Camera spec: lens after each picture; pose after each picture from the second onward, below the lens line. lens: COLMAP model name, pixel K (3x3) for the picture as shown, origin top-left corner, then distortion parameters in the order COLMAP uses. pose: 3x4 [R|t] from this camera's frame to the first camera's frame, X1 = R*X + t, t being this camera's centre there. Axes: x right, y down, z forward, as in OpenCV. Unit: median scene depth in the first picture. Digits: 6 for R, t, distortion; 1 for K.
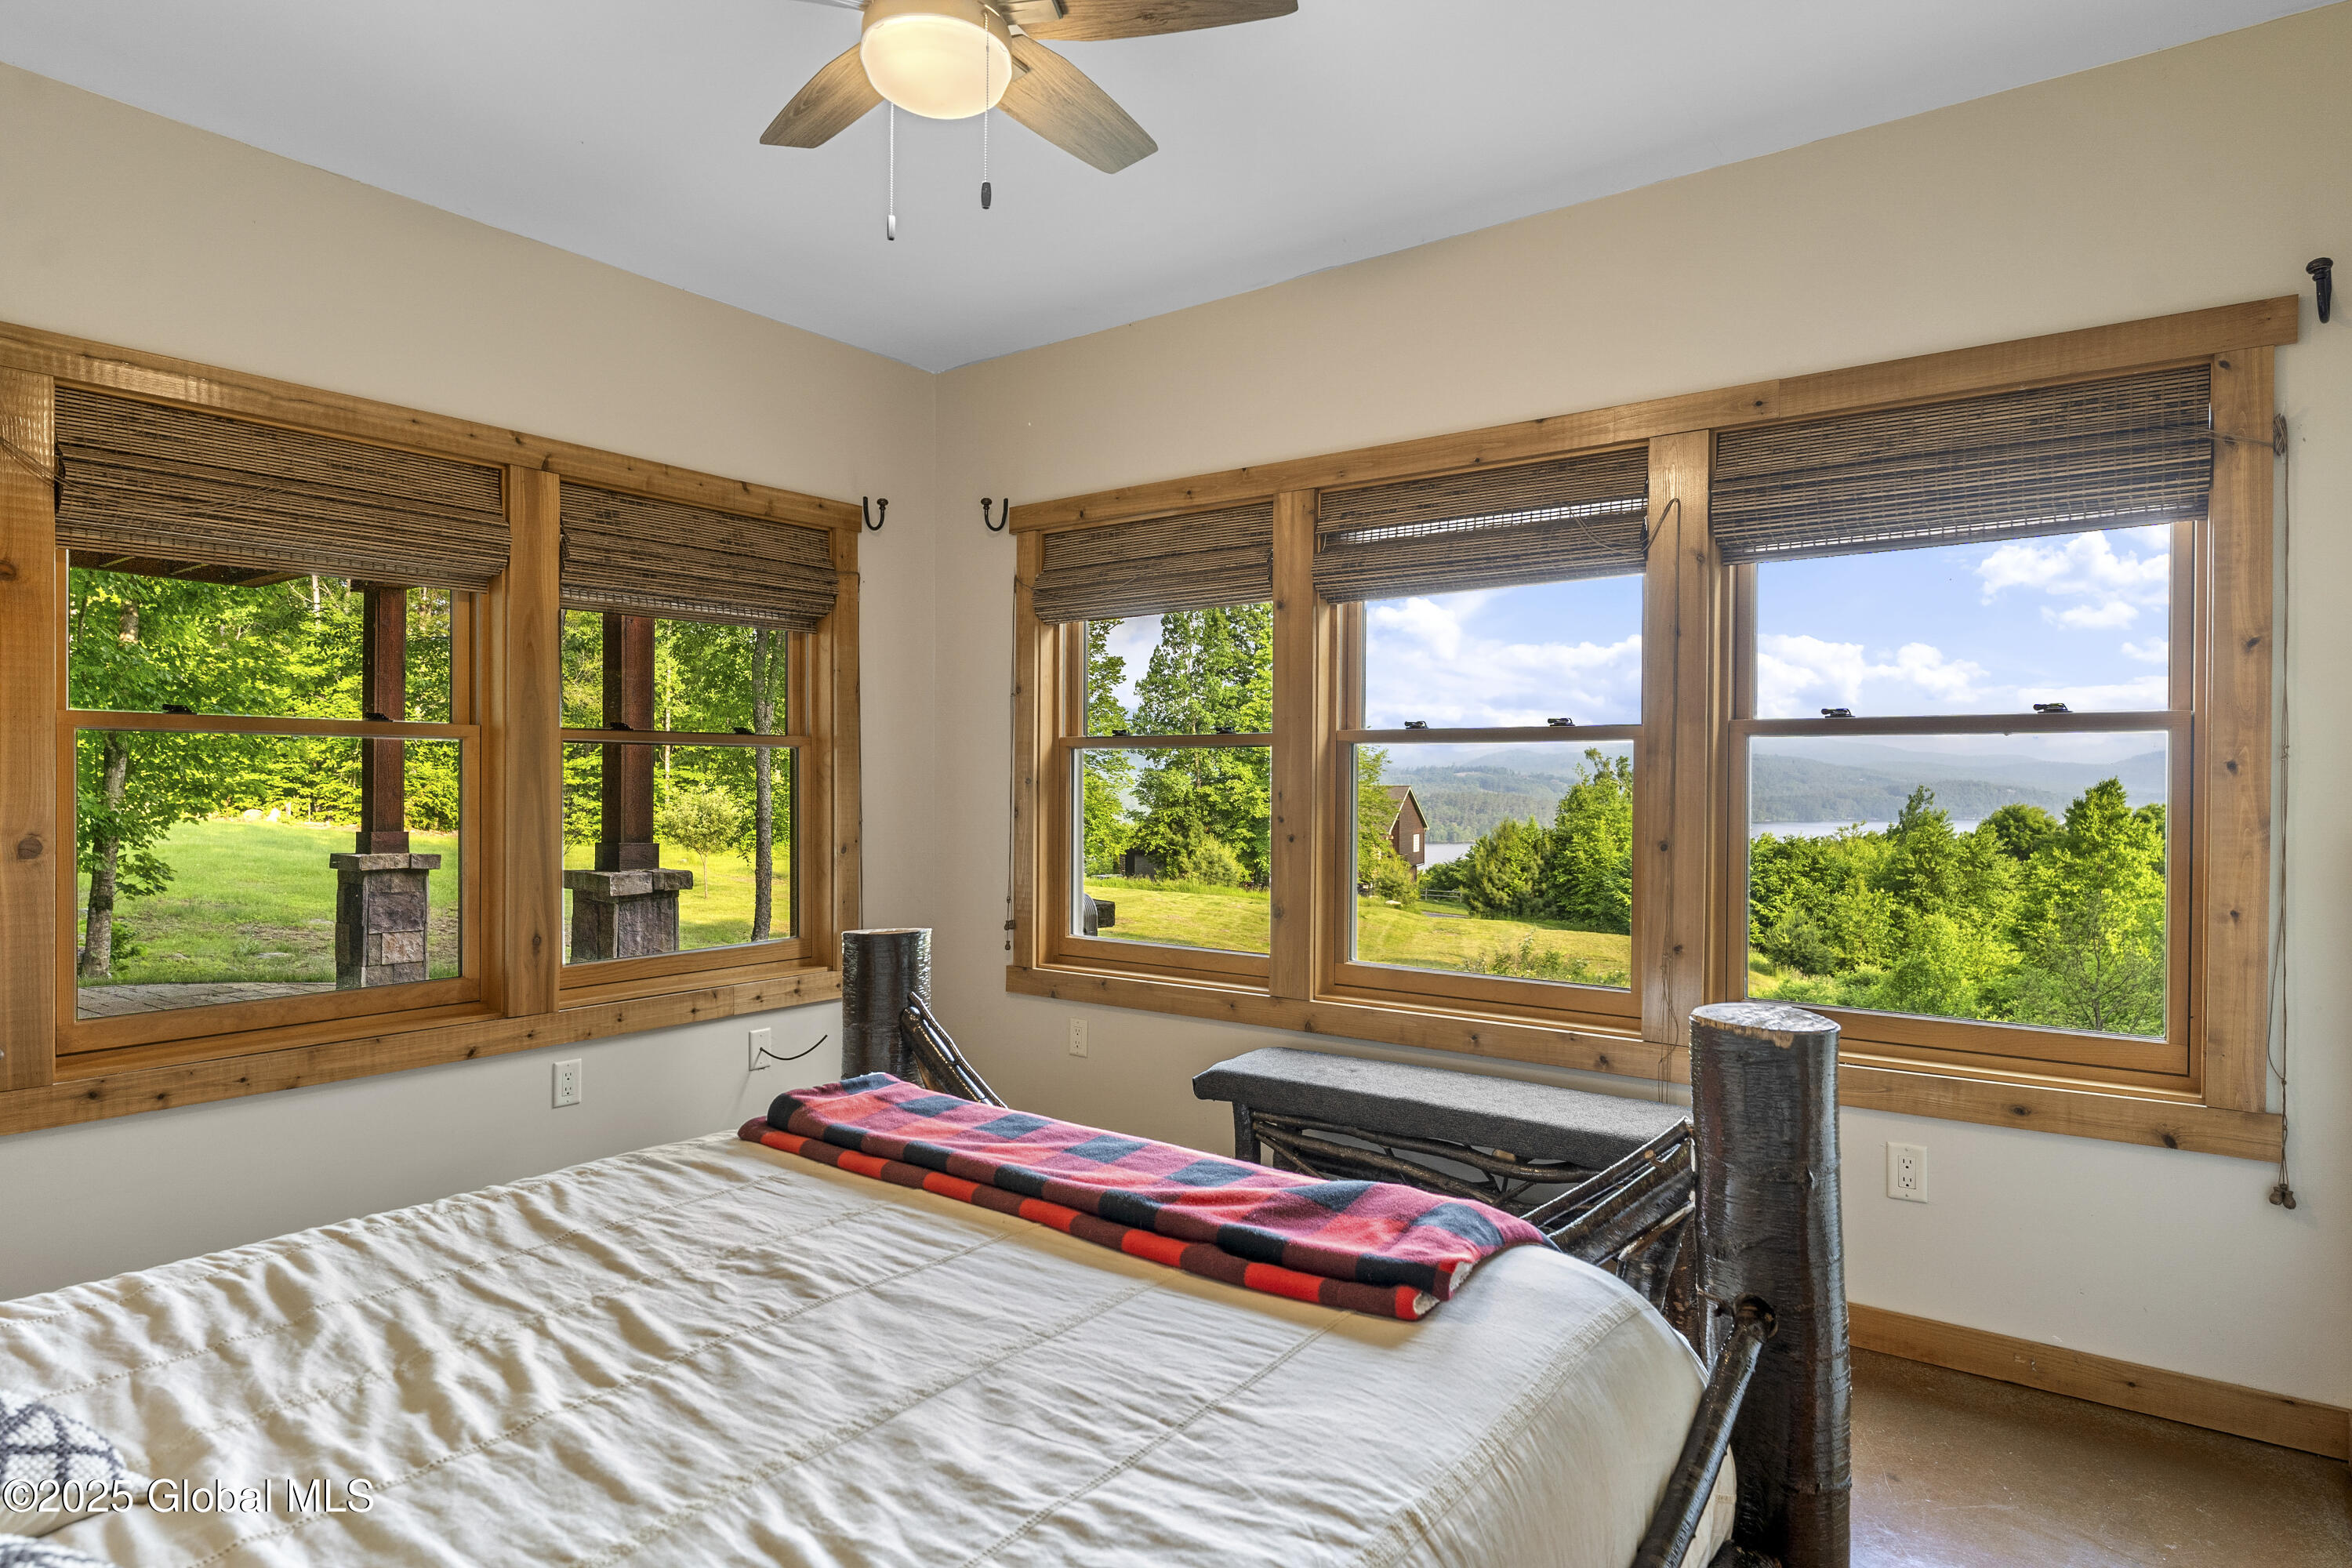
lens RADIAL K [[1315.8, 0, 1176.8], [0, 1315.8, 786.8], [0, 0, 1]] dist [-0.003016, -0.000846]
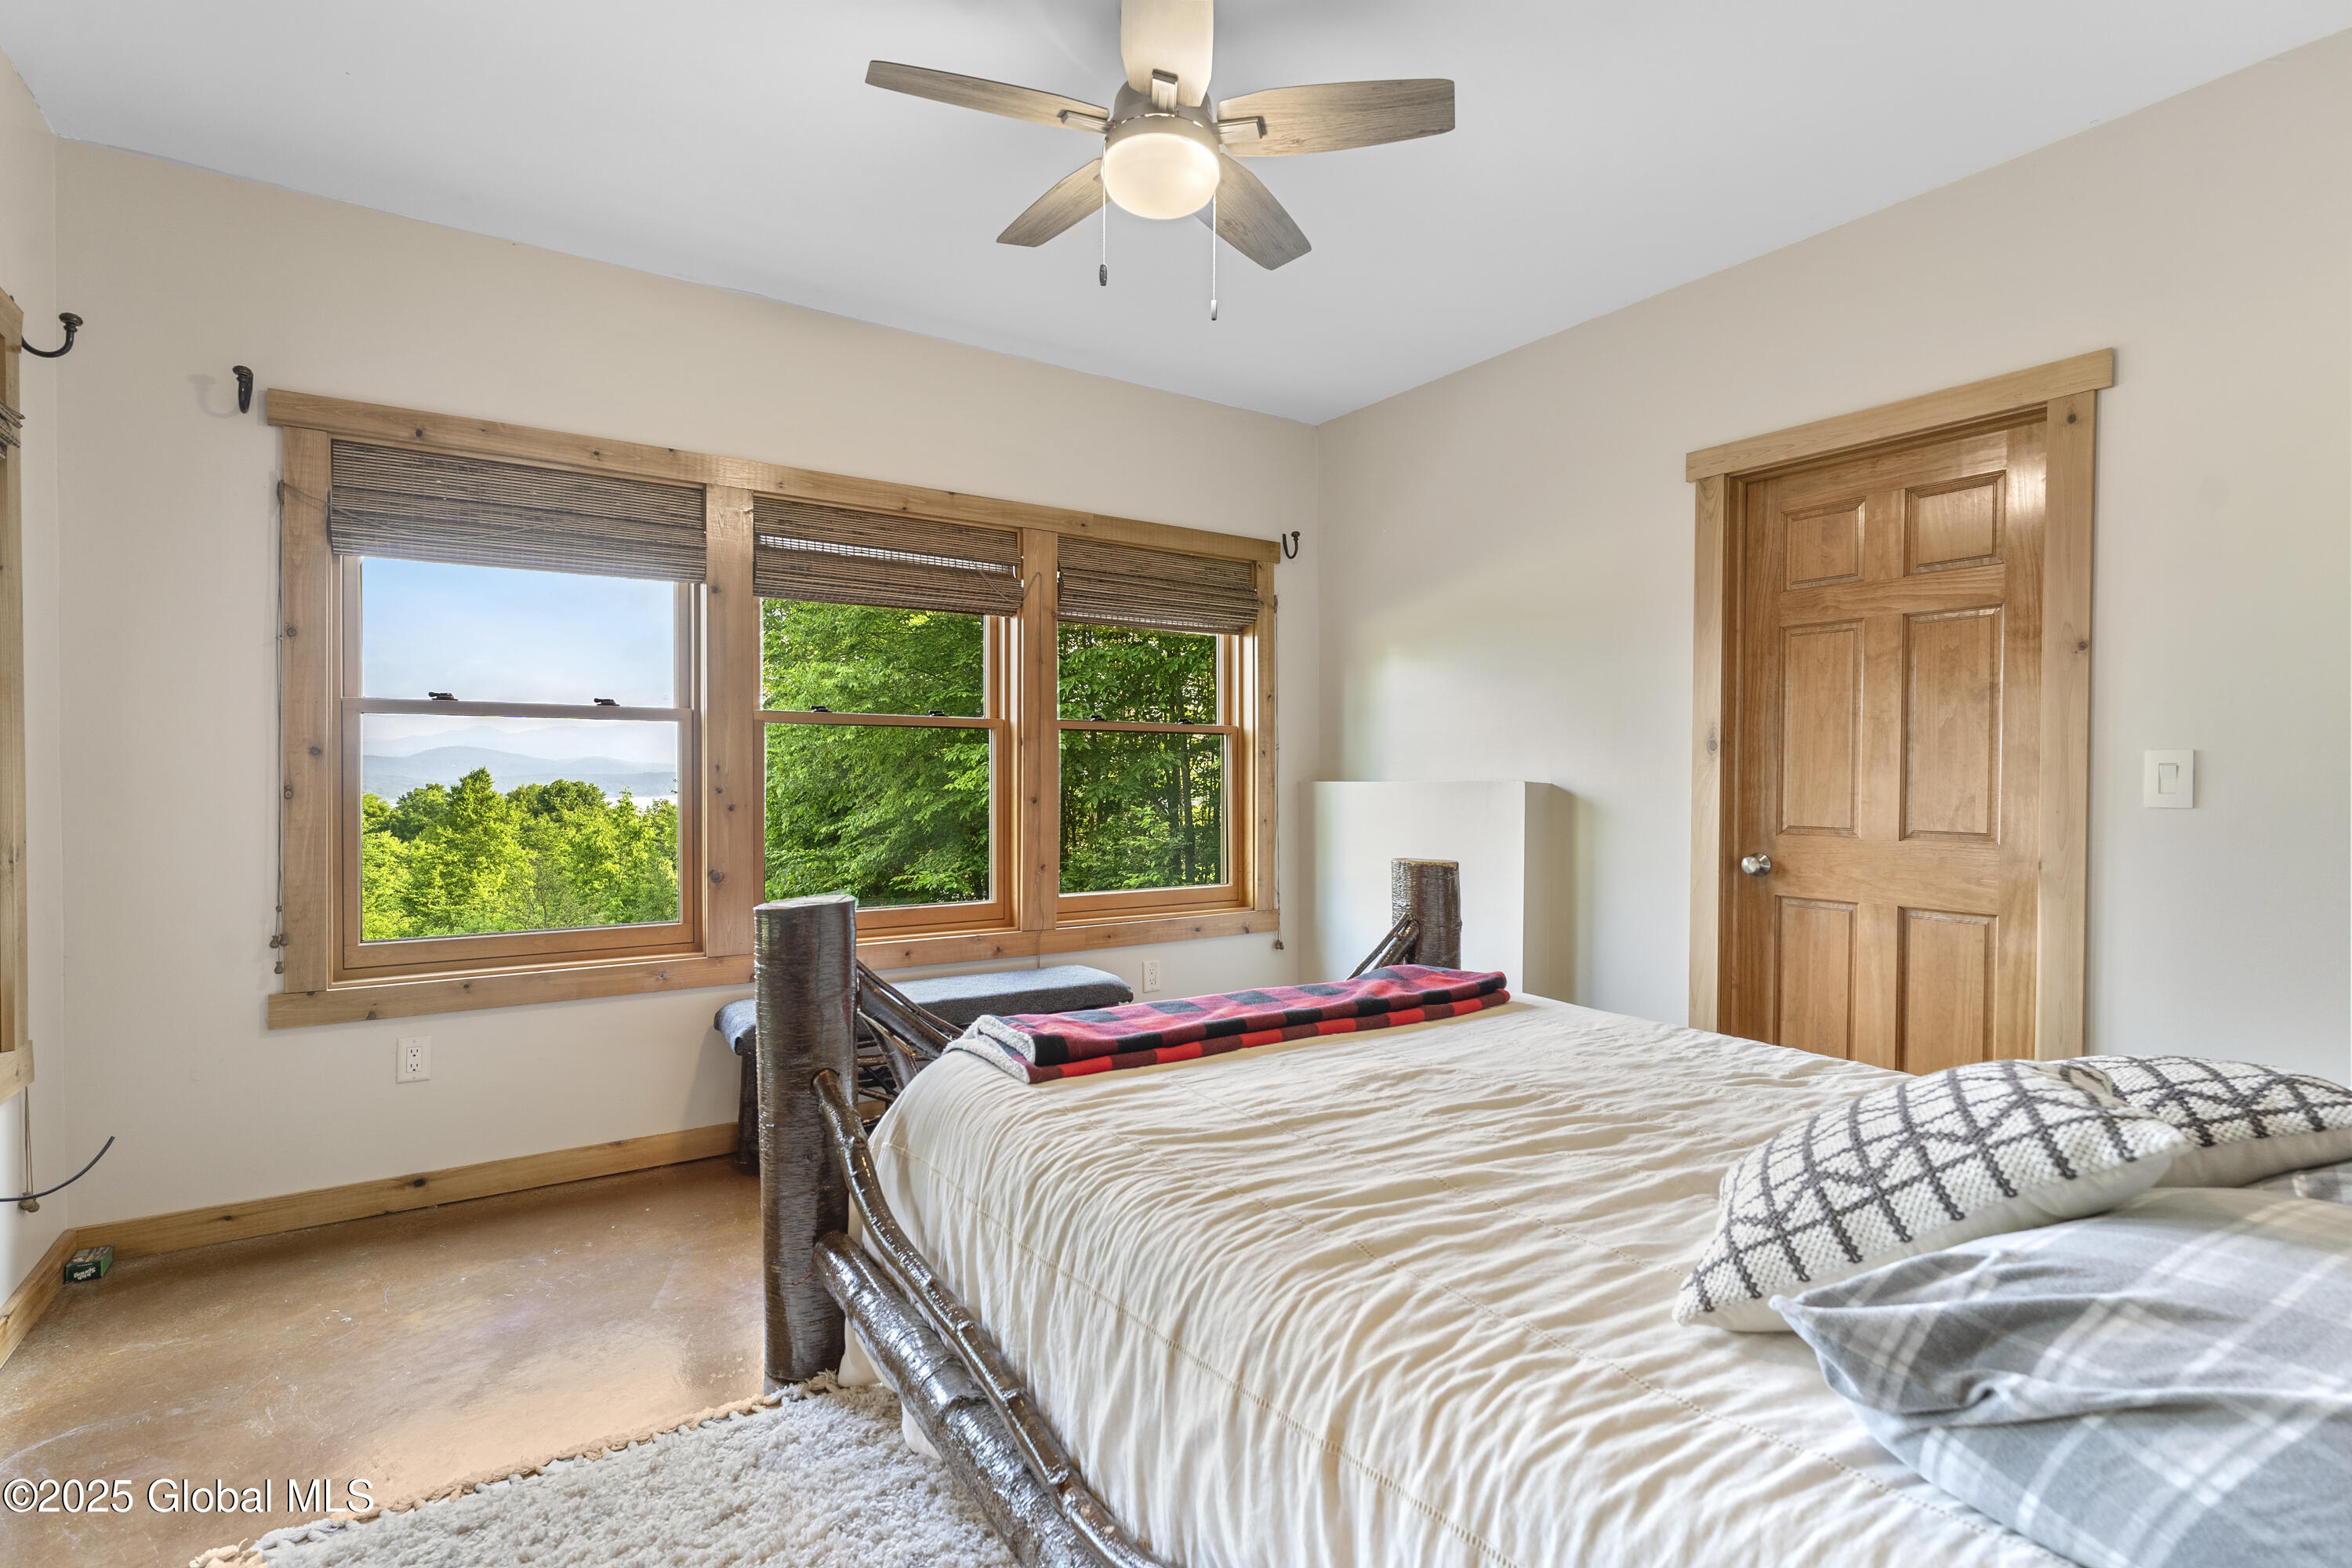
lens RADIAL K [[1119.4, 0, 1176.1], [0, 1119.4, 784.6], [0, 0, 1]] dist [0.001977, -0.000040]
pose [[0.332094, -0.010726, 0.943185, -0.800313], [0.003562, 0.999942, 0.010117, 0.014576], [-0.943240, 0.000000, 0.332113, 0.420816]]
